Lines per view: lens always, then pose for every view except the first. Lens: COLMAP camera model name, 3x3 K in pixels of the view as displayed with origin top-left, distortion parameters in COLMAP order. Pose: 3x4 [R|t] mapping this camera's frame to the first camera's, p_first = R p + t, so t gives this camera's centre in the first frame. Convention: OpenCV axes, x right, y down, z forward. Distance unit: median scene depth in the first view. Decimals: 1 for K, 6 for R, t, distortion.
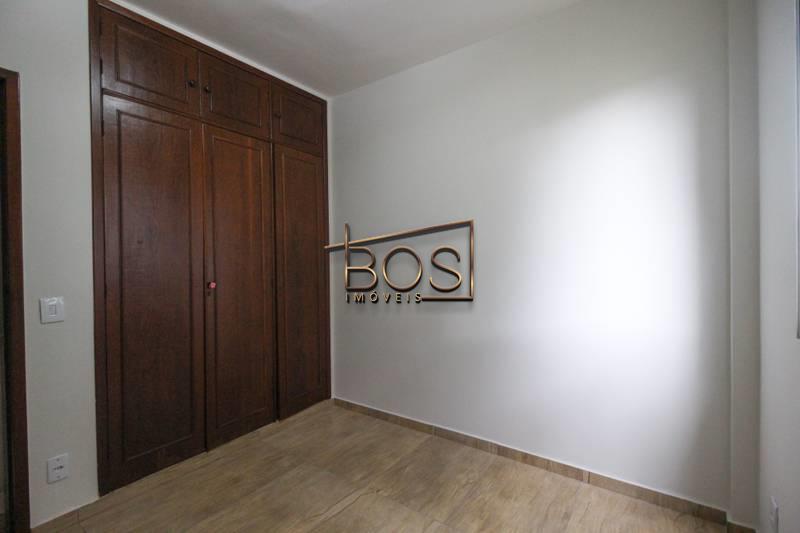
lens RADIAL K [[367.3, 0, 400.9], [0, 367.3, 272.6], [0, 0, 1]] dist [-0.000553, -0.001883]
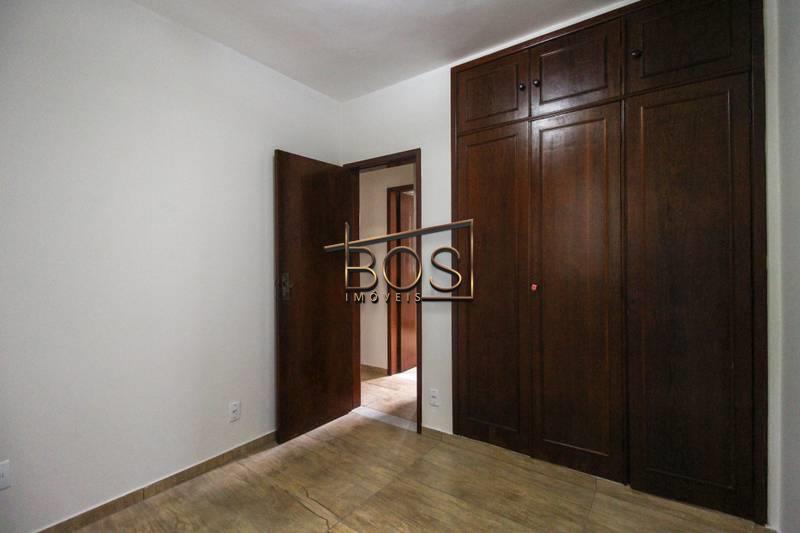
lens RADIAL K [[367.3, 0, 401.7], [0, 367.3, 261.9], [0, 0, 1]] dist [-0.000553, -0.001883]
pose [[-0.011936, 0.006342, -0.999909, 0.639550], [-0.032585, 0.999446, 0.006728, -0.031518], [0.999398, 0.032662, -0.011722, 0.953406]]
